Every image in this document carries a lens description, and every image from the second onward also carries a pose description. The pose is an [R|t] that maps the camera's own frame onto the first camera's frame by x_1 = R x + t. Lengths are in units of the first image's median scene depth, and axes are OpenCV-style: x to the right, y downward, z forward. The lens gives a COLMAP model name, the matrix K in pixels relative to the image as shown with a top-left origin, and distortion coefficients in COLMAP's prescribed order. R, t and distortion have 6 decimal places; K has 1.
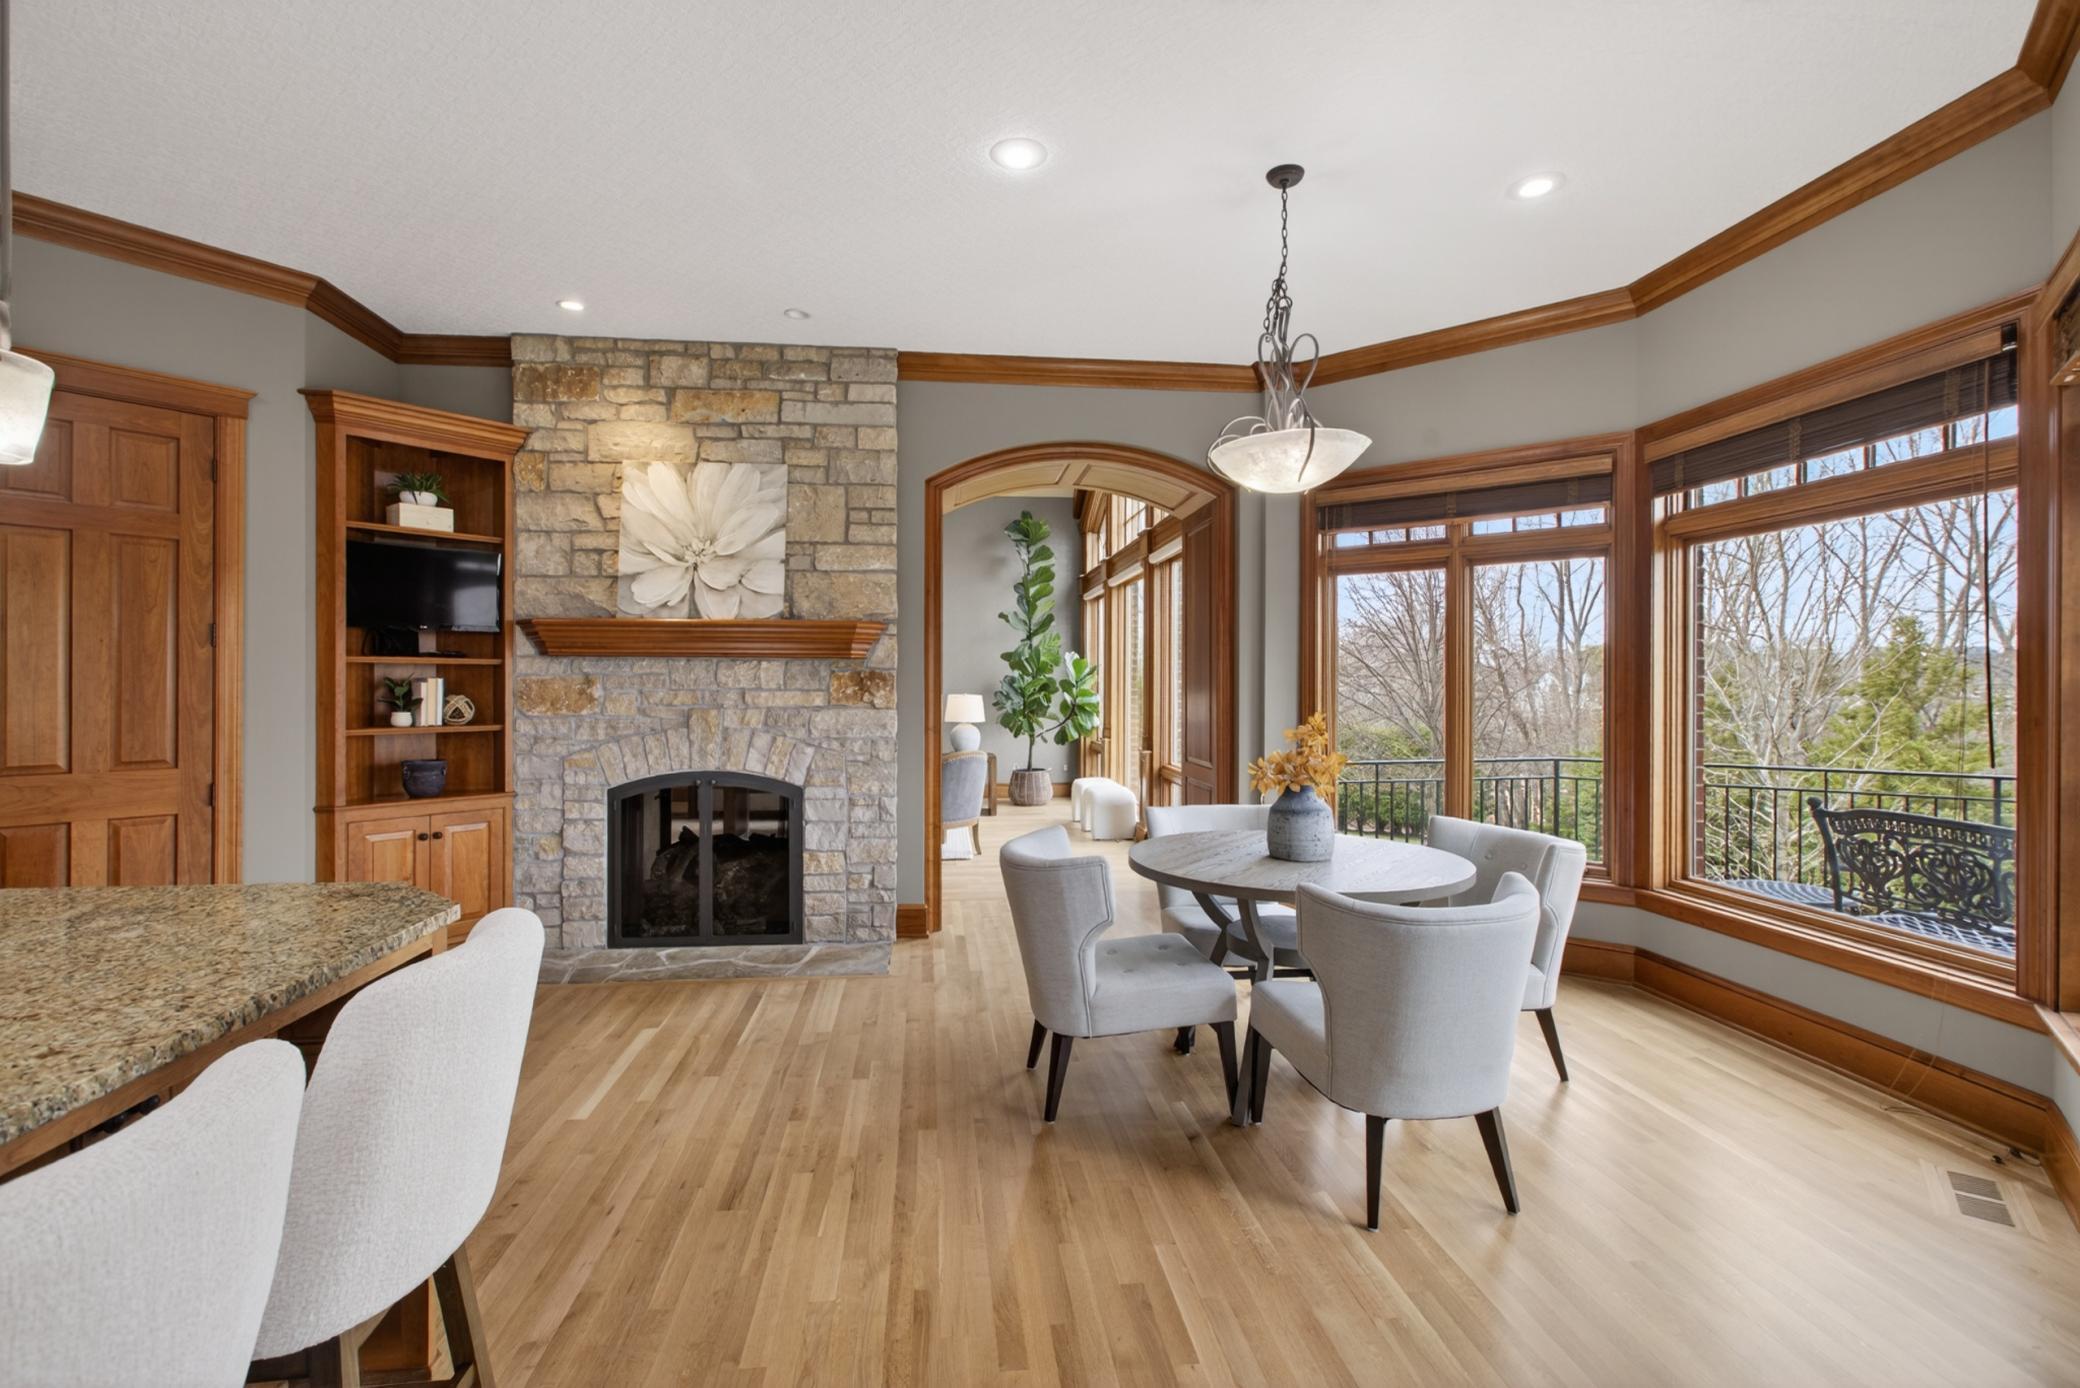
lens RADIAL K [[938.1, 0, 1041.6], [0, 938.1, 690.8], [0, 0, 1]] dist [-0.007963, -0.001620]
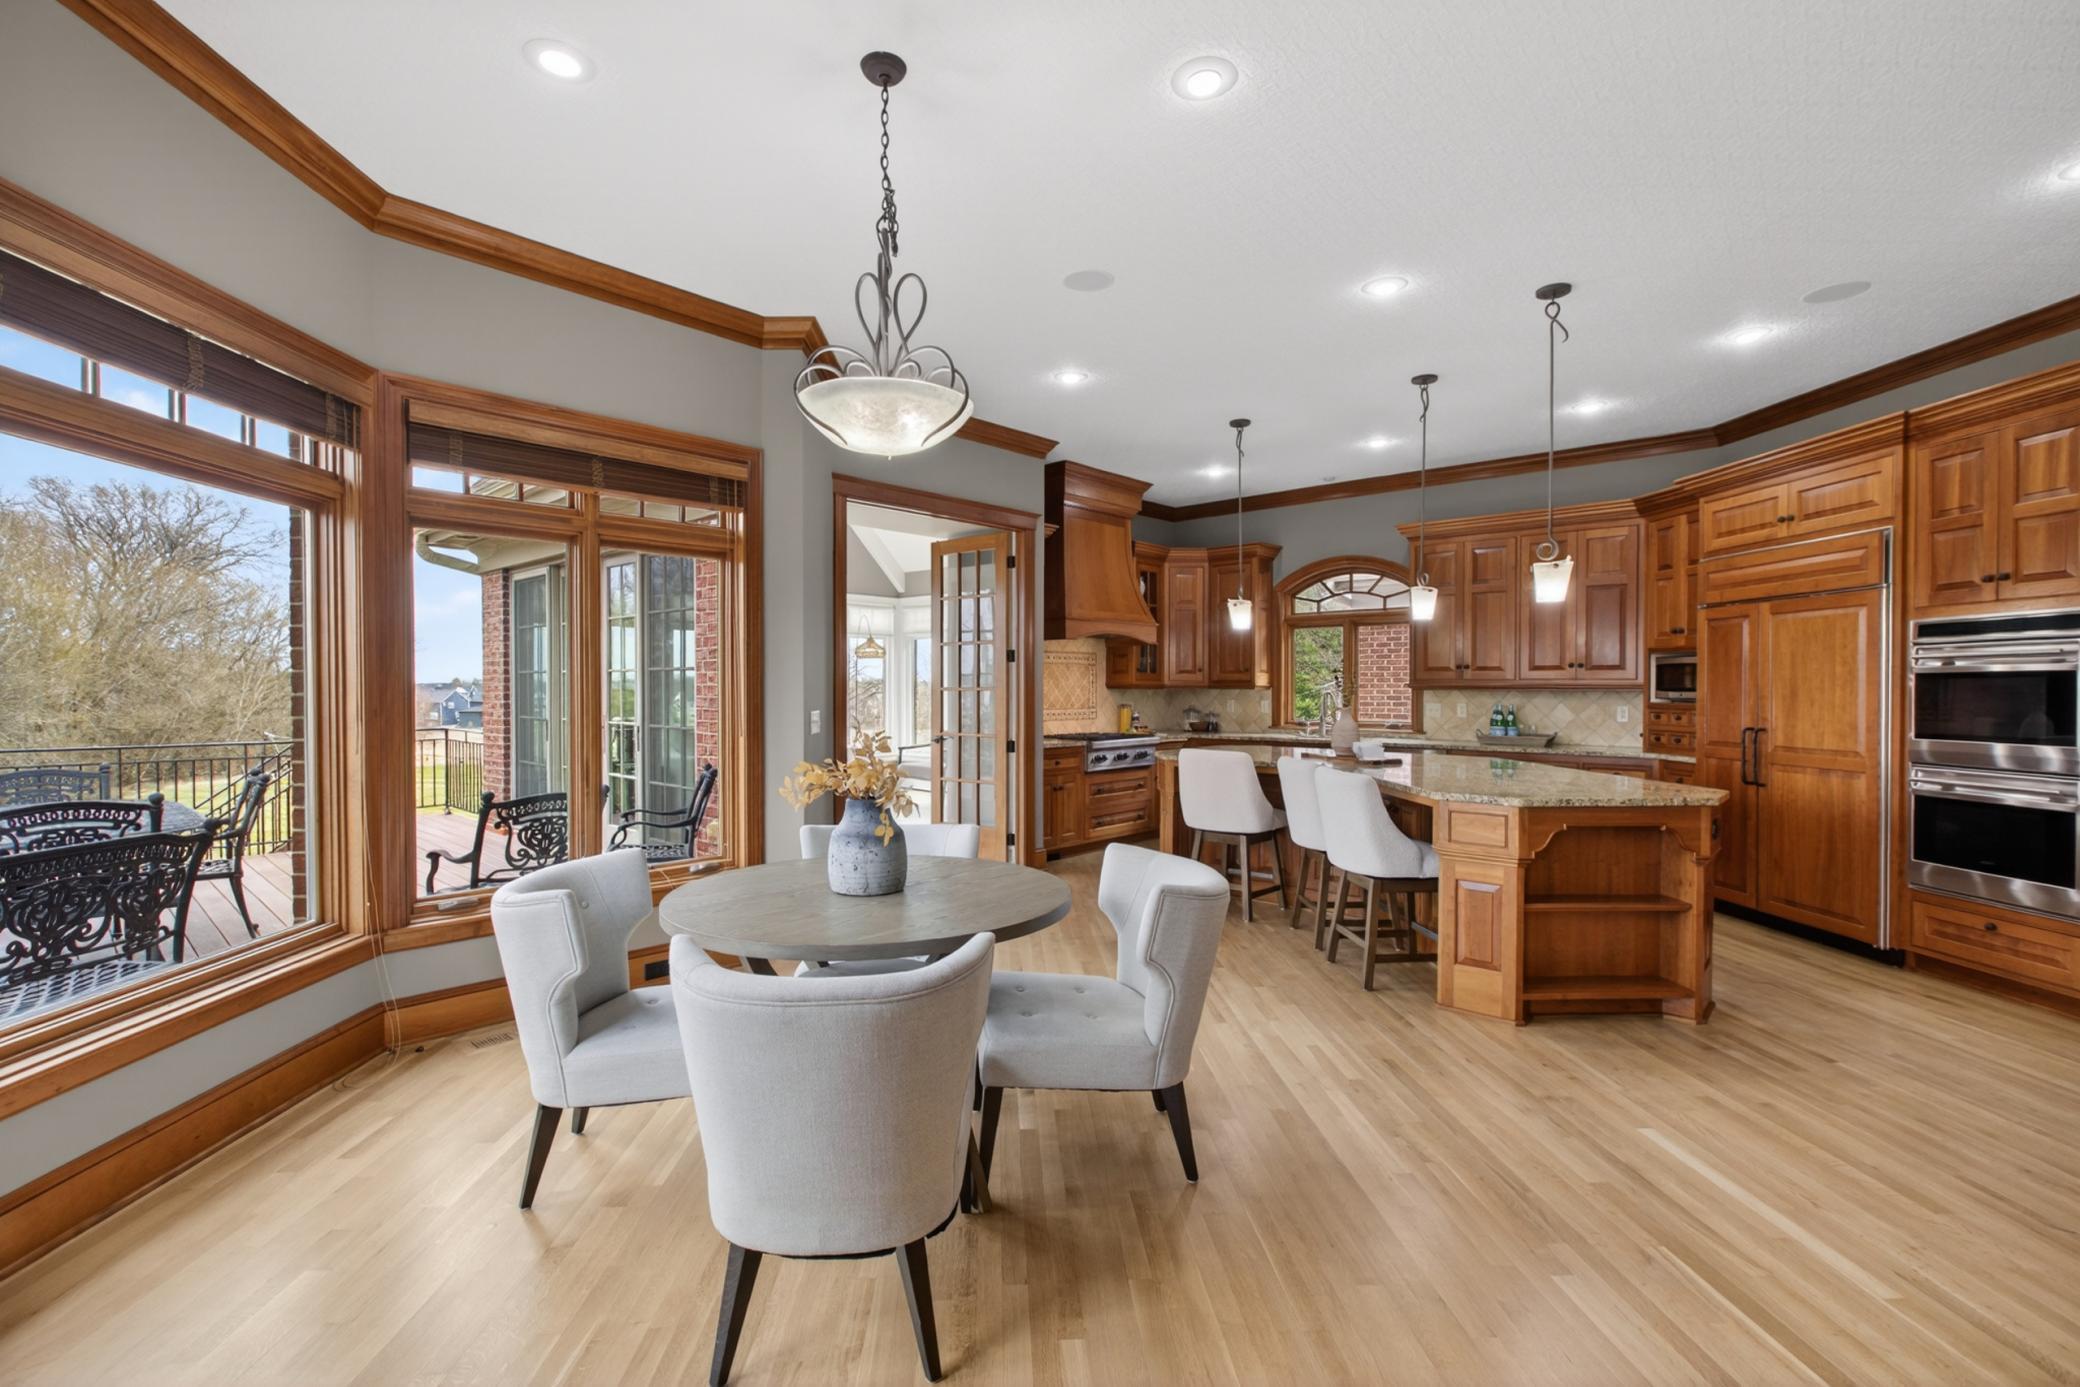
lens RADIAL K [[938.1, 0, 1034.5], [0, 938.1, 689.4], [0, 0, 1]] dist [-0.007963, -0.001620]
pose [[-0.996873, -0.001511, 0.079001, 0.061216], [-0.000977, 0.999976, 0.006799, -0.008047], [-0.079010, 0.006700, -0.996851, 1.902345]]
